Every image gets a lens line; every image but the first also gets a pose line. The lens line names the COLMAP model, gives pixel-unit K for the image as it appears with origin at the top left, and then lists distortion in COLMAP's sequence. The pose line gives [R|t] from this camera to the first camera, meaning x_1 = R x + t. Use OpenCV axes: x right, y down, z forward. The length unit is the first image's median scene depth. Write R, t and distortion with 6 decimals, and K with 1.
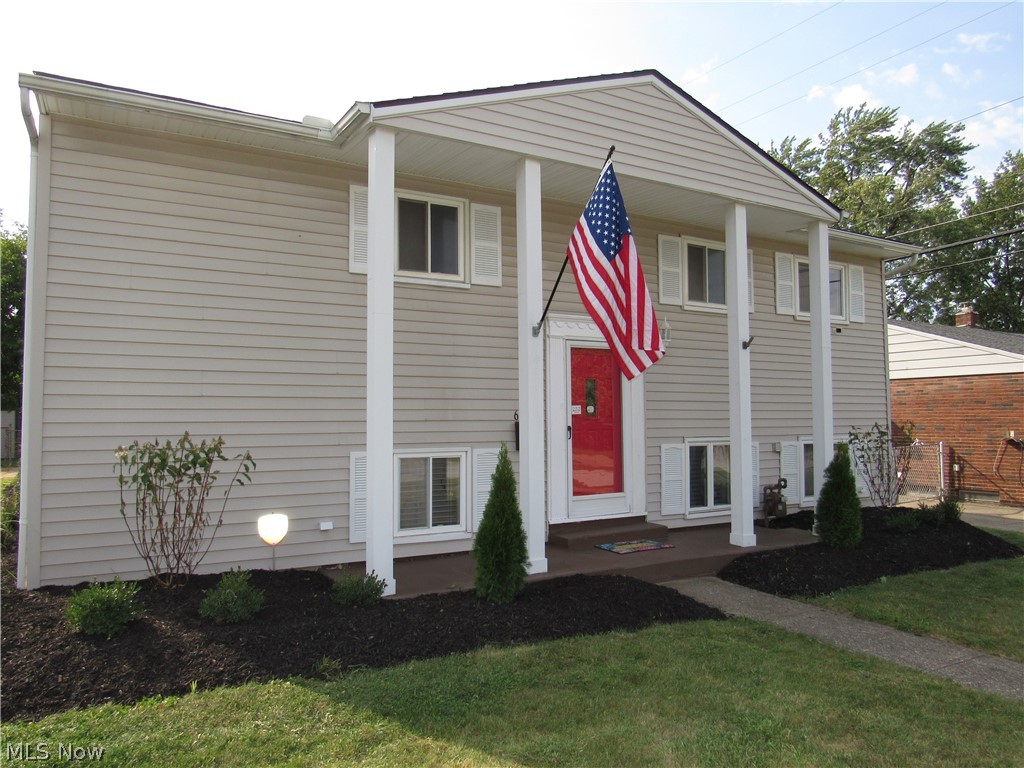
lens RADIAL K [[732.2, 0, 510.7], [0, 732.2, 385.0], [0, 0, 1]] dist [-0.030302, 0.009610]
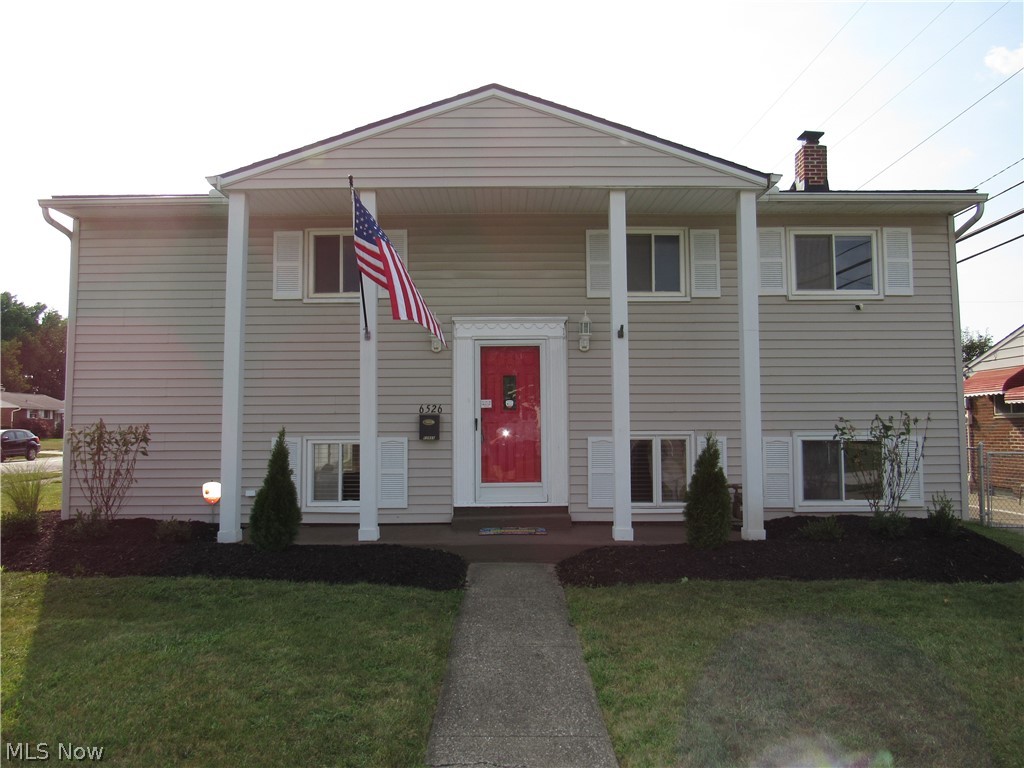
lens RADIAL K [[732.2, 0, 509.8], [0, 732.2, 385.3], [0, 0, 1]] dist [-0.030302, 0.009610]
pose [[0.865551, -0.031602, -0.499823, 0.668714], [0.024811, 0.999487, -0.020228, 0.029527], [0.500206, 0.005107, 0.865891, 0.076956]]
